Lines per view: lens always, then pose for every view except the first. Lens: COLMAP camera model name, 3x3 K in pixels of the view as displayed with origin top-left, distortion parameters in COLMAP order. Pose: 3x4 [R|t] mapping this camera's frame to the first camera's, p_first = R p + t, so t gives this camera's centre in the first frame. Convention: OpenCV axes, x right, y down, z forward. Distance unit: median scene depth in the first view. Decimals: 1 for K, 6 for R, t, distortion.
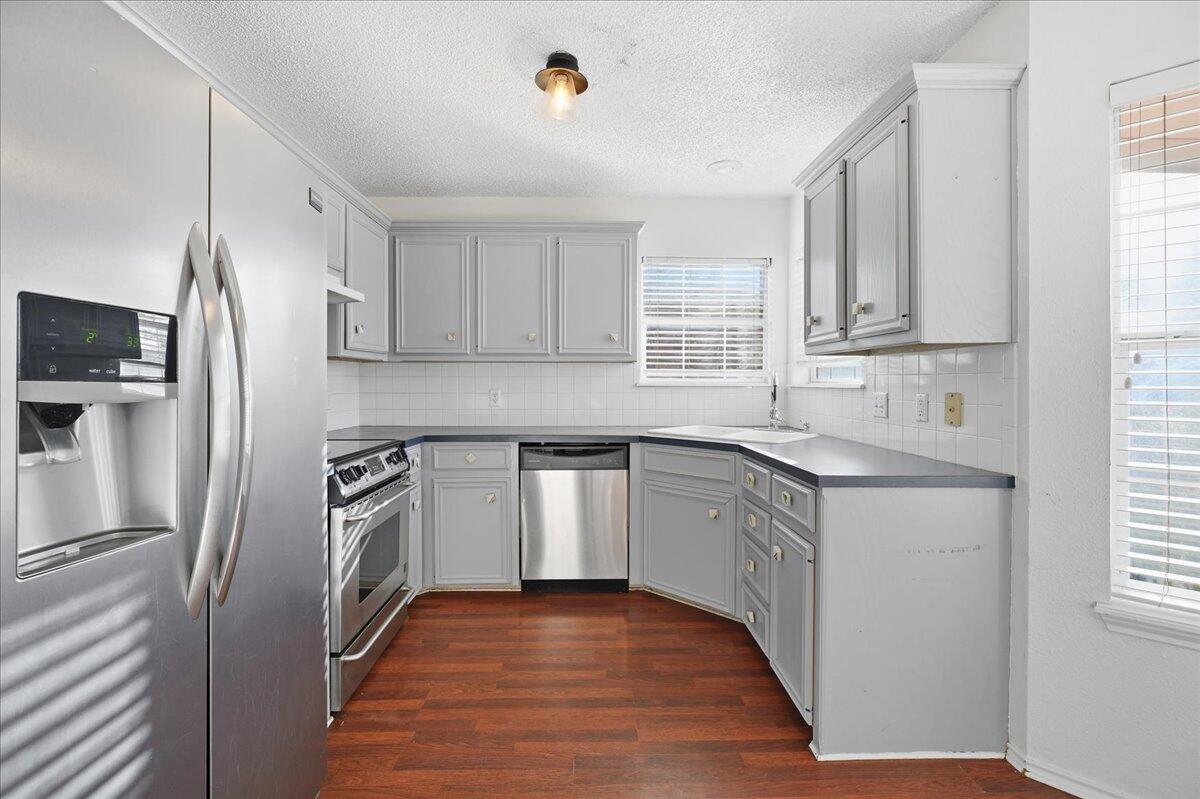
lens RADIAL K [[533.7, 0, 596.6], [0, 533.7, 386.5], [0, 0, 1]] dist [0.001477, 0.000079]
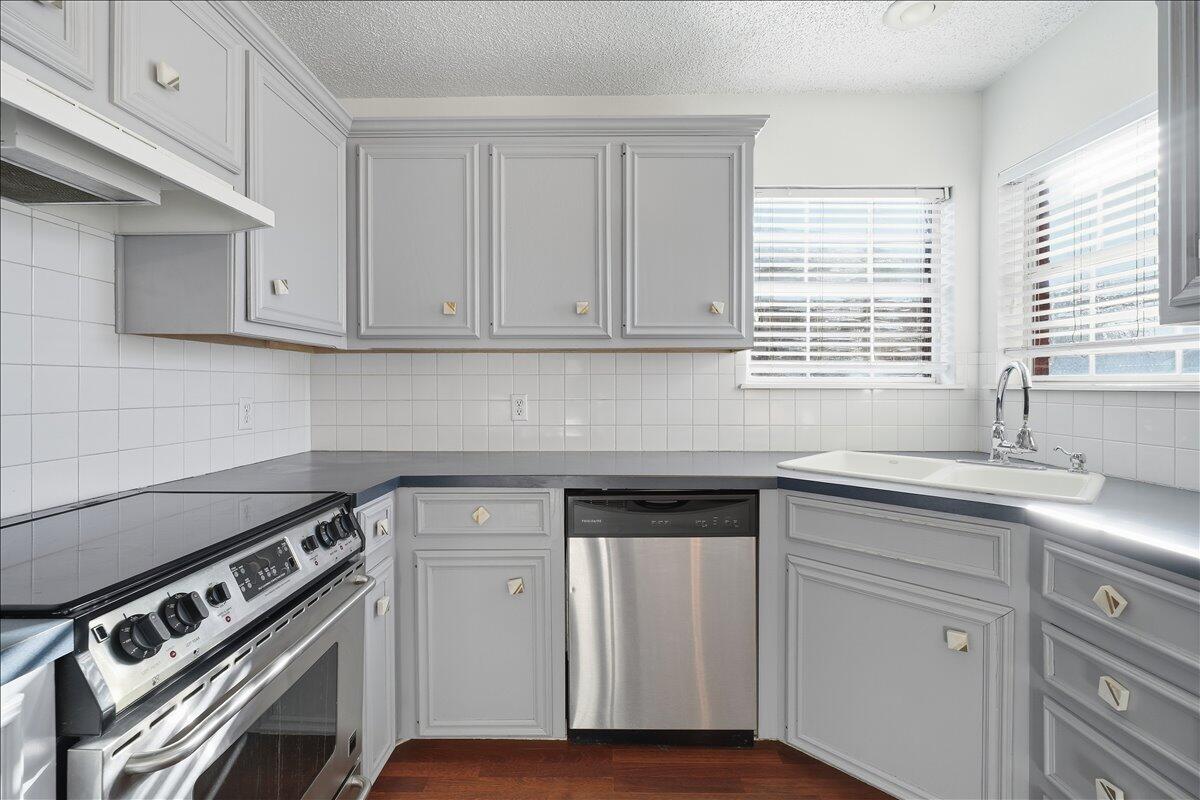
lens RADIAL K [[533.7, 0, 596.6], [0, 533.7, 387.0], [0, 0, 1]] dist [0.001477, 0.000079]
pose [[0.999603, -0.003023, -0.027997, -0.092134], [0.002975, 0.999994, -0.001769, -0.001975], [0.028002, 0.001685, 0.999606, 0.416735]]
